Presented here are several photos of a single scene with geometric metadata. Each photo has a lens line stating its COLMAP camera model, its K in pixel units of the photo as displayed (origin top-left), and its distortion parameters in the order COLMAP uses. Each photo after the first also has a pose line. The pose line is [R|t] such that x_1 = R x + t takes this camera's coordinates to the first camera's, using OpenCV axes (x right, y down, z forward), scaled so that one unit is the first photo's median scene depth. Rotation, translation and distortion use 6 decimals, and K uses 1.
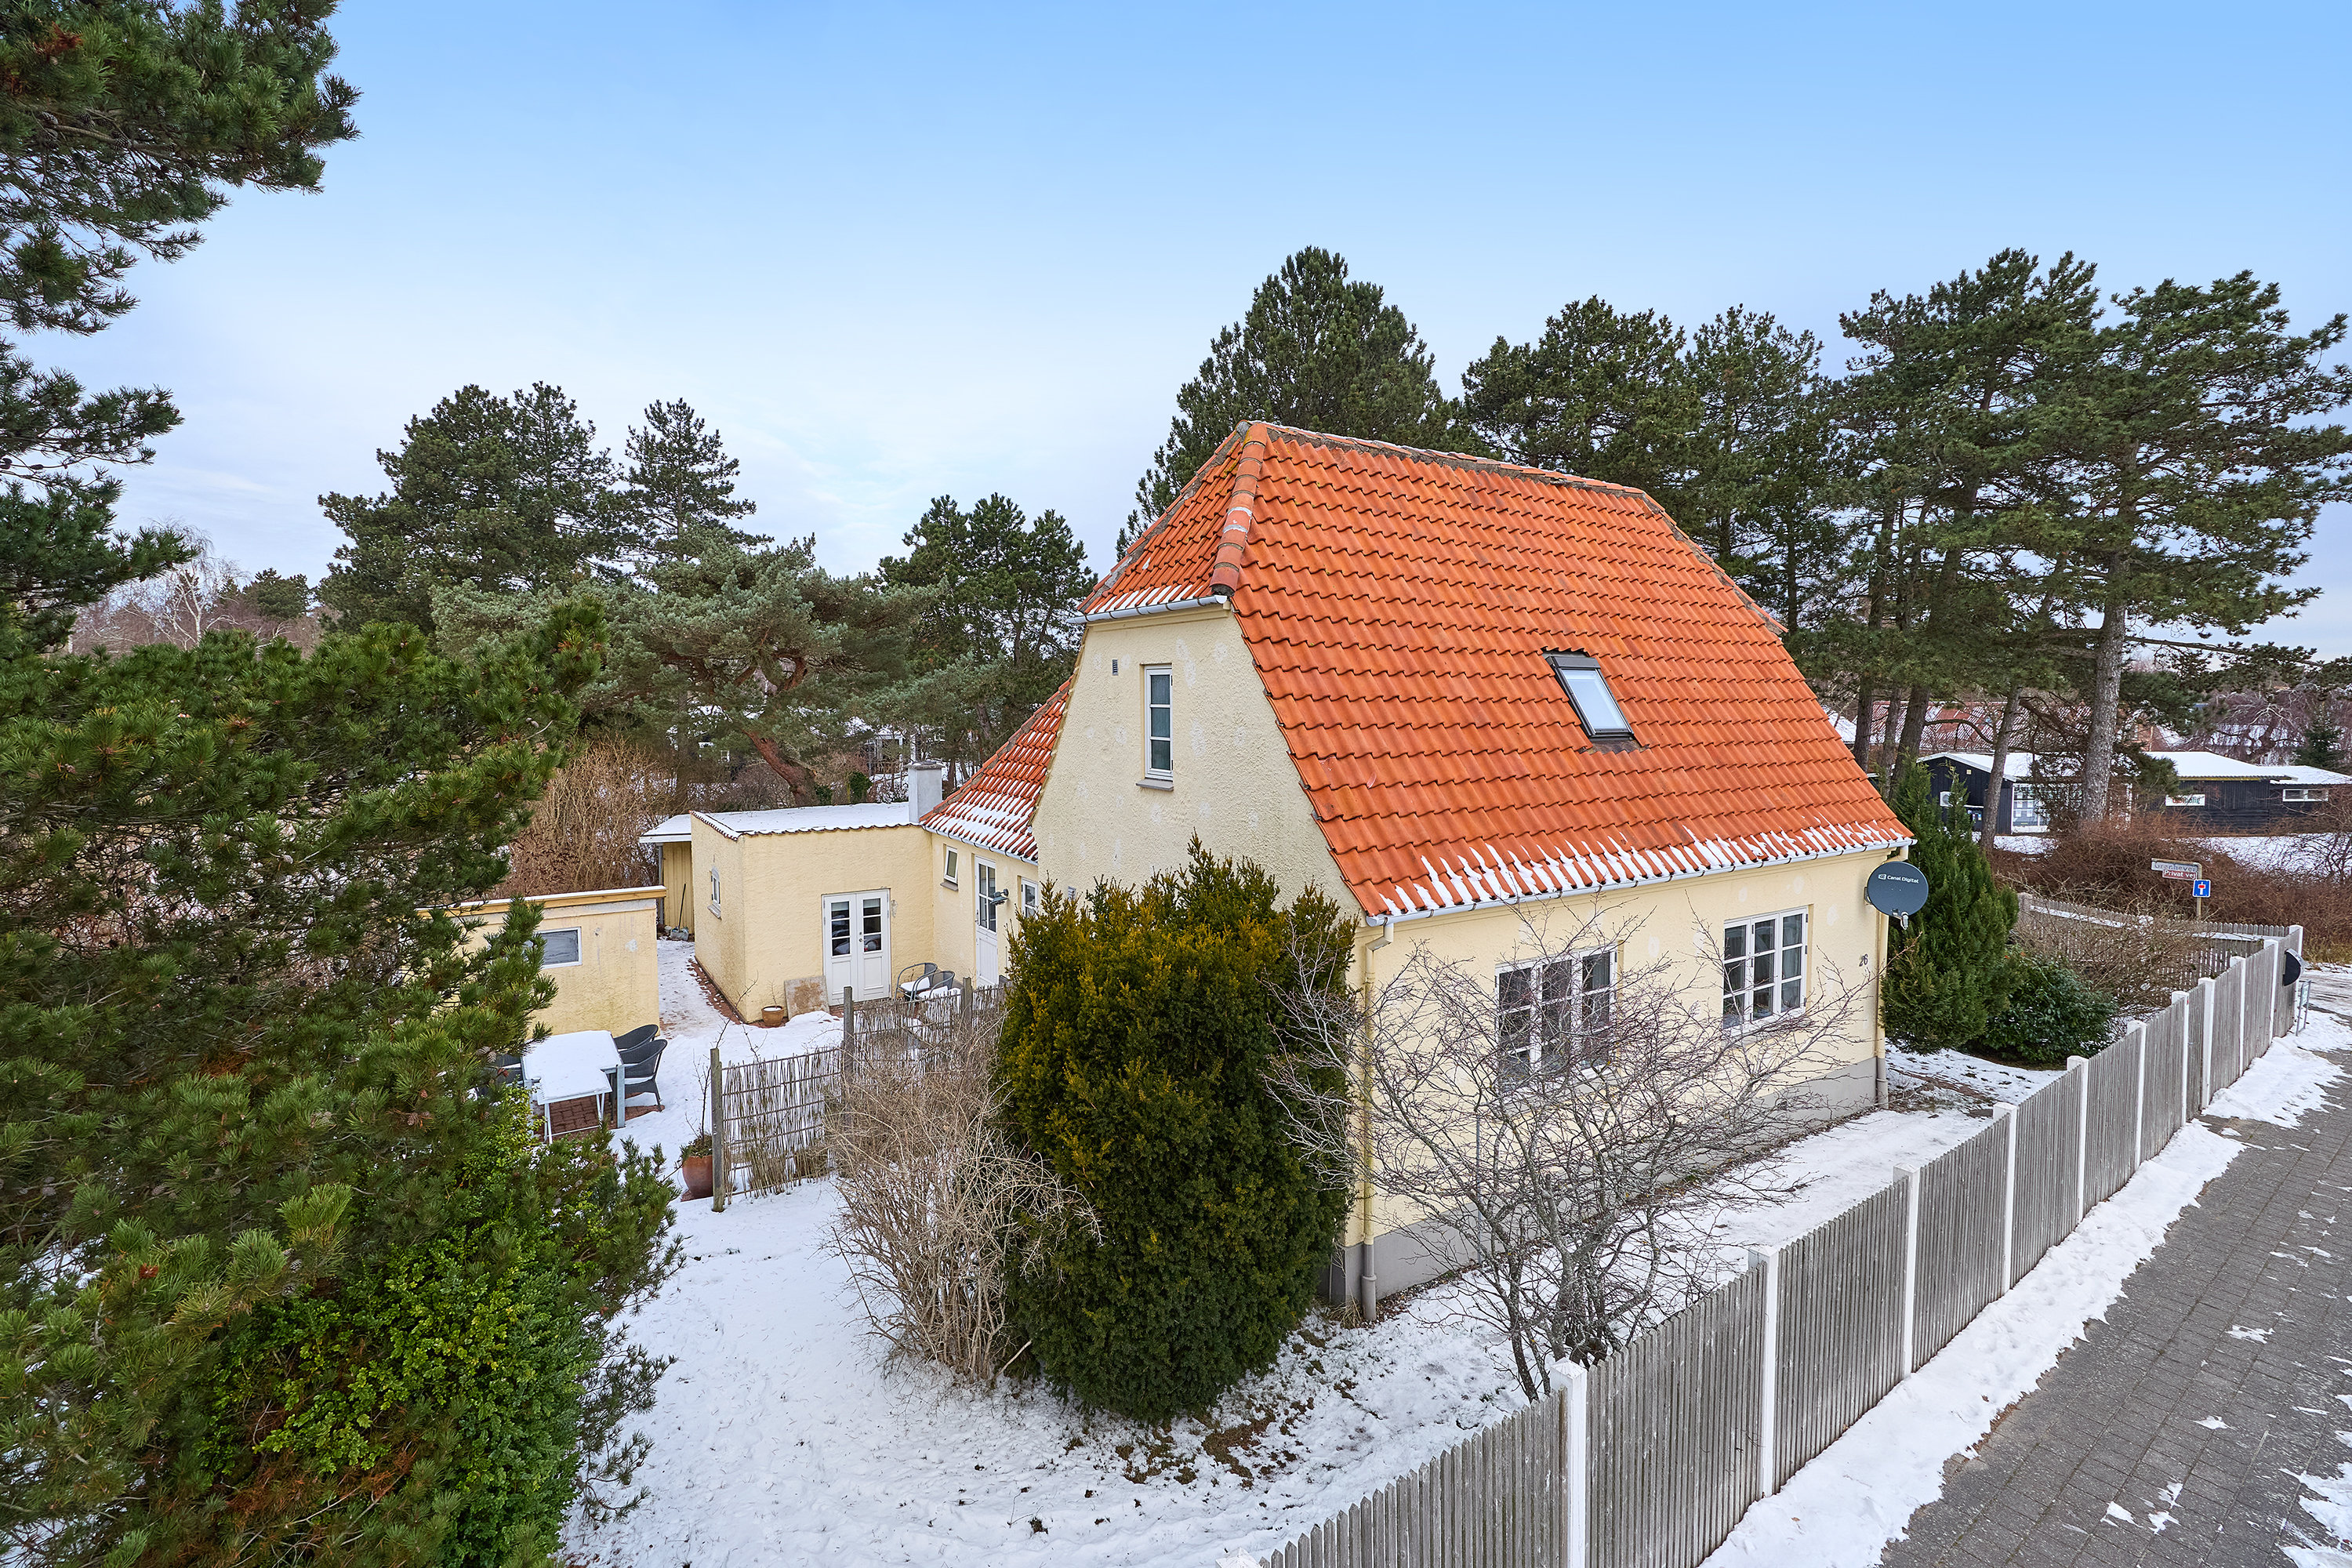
lens RADIAL K [[986.5, 0, 1126.6], [0, 986.5, 777.3], [0, 0, 1]] dist [0.001645, 0.000120]
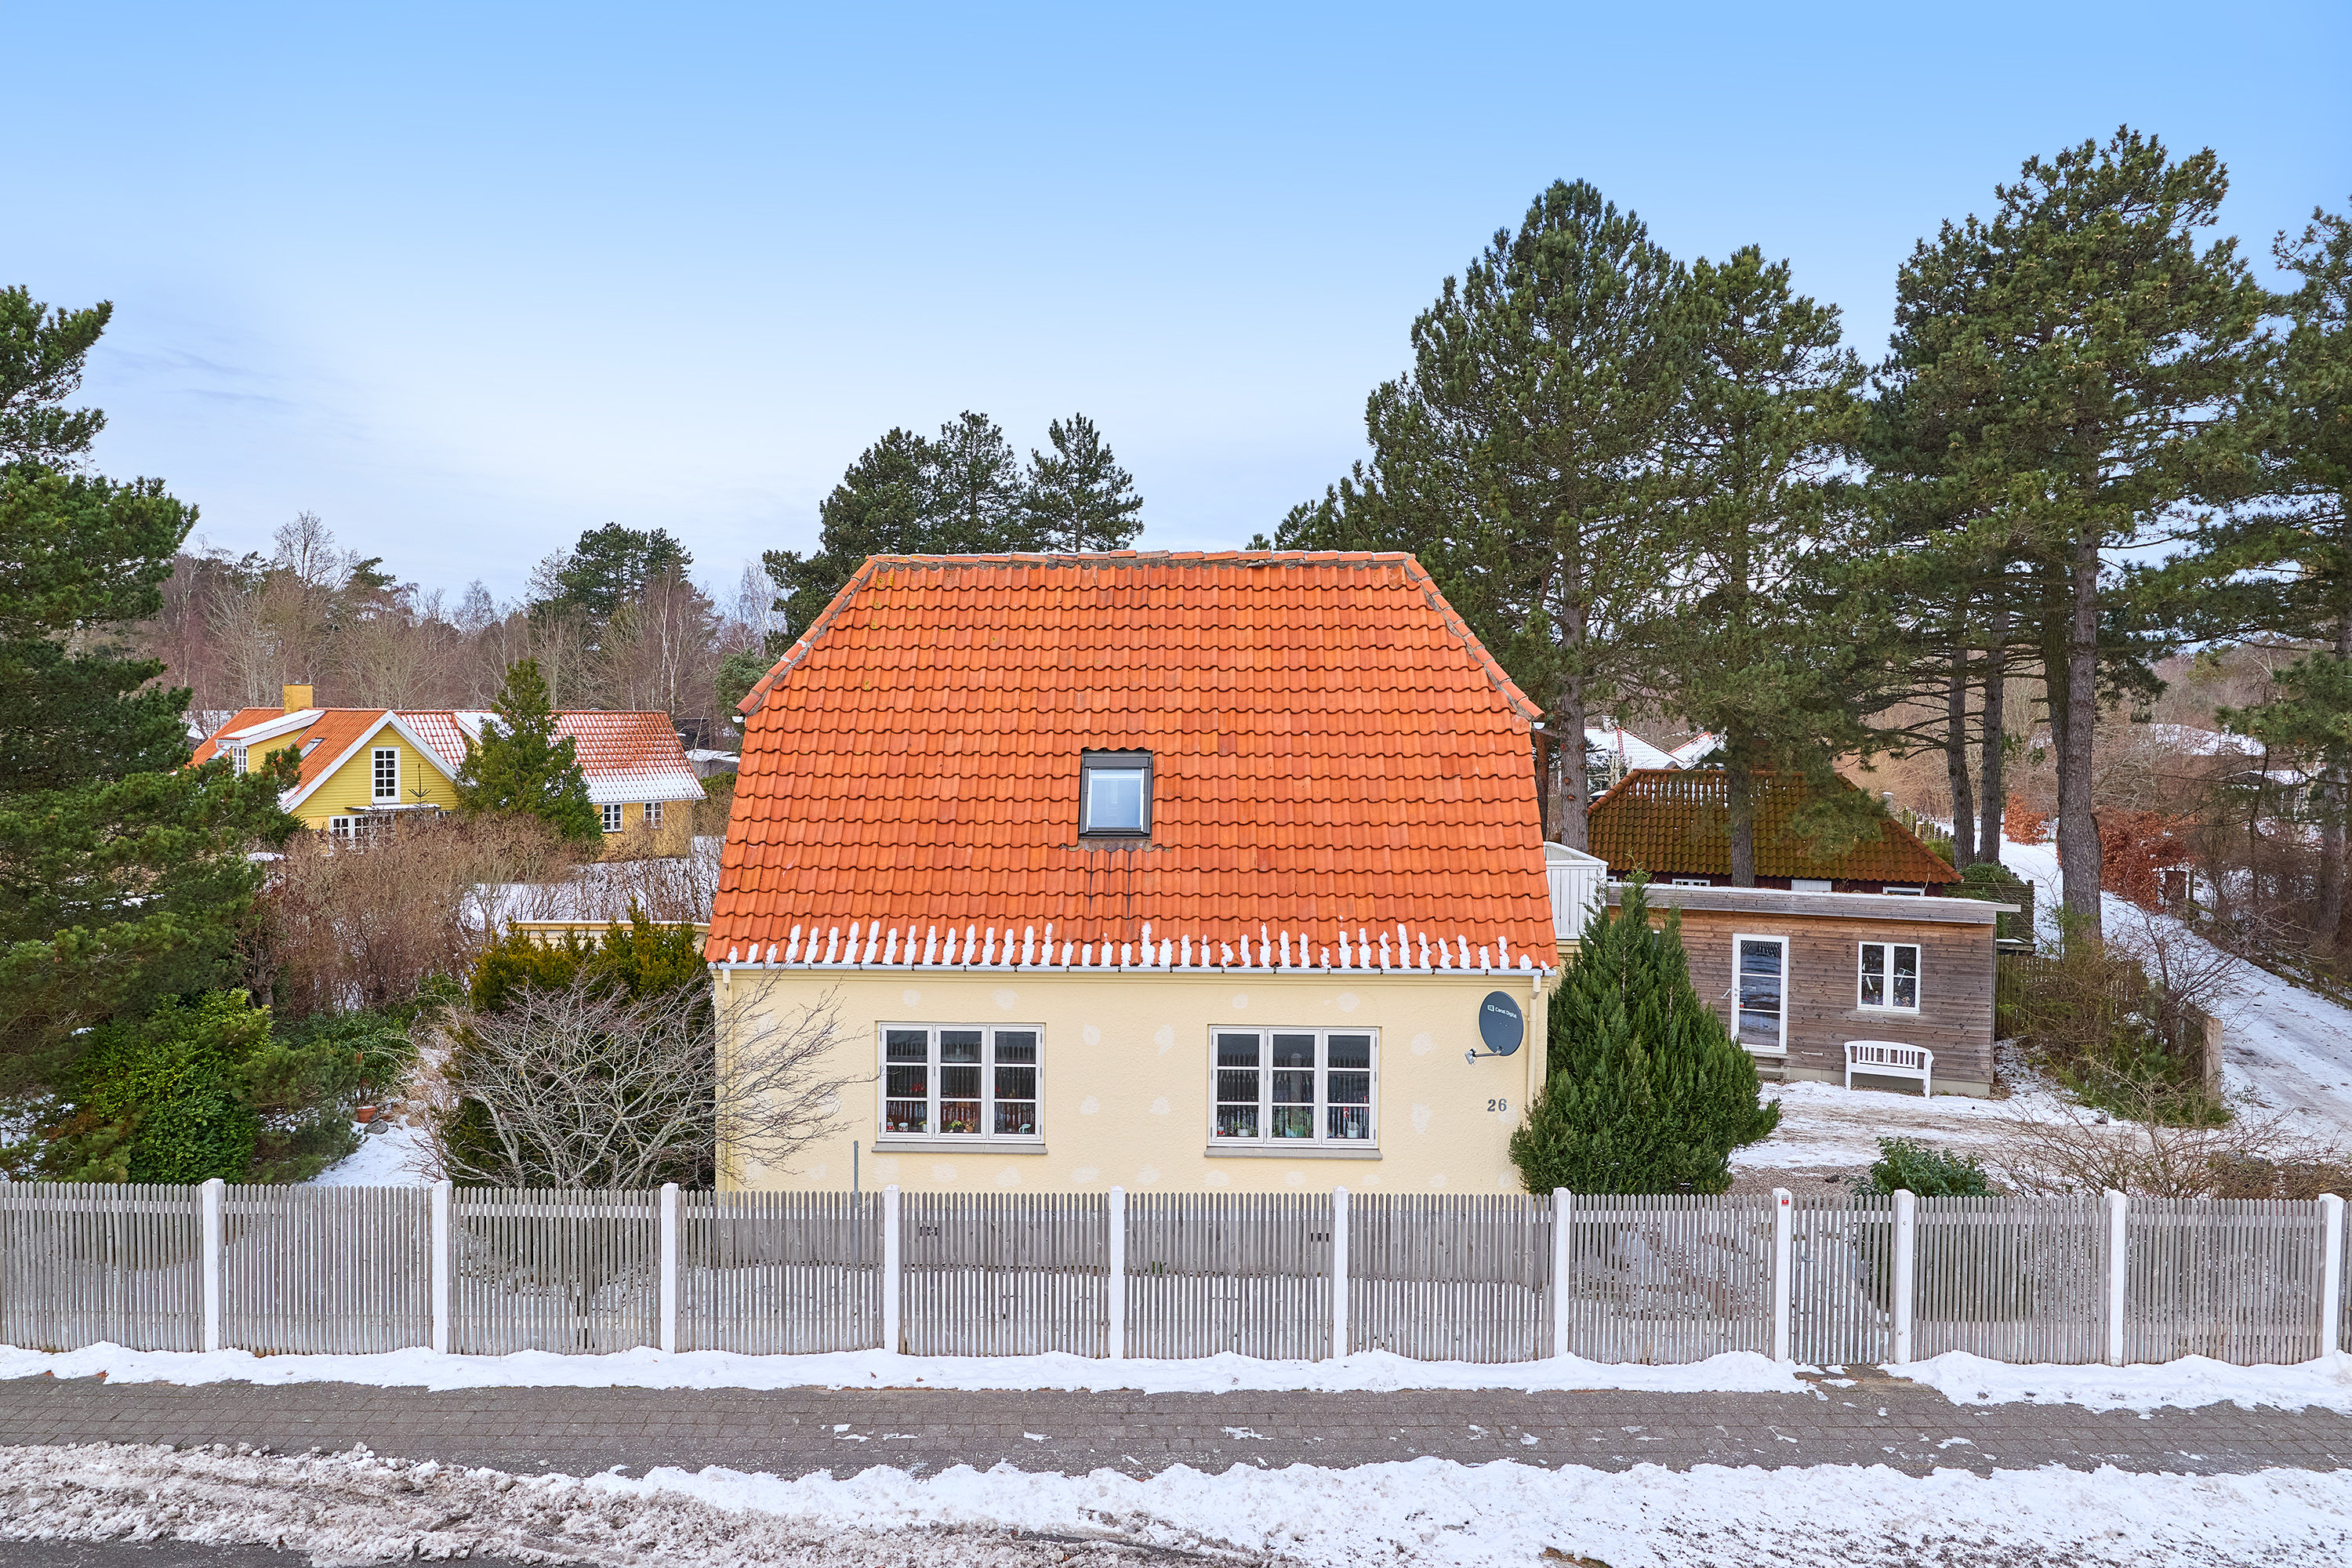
lens RADIAL K [[1465.1, 0, 1176.0], [0, 1465.1, 784.0], [0, 0, 1]] dist [-0.000803, -0.000800]
pose [[0.840517, 0.020887, -0.541382, 1.165336], [-0.039436, 0.998965, -0.022684, -0.052753], [0.540348, 0.040416, 0.840470, -0.225324]]
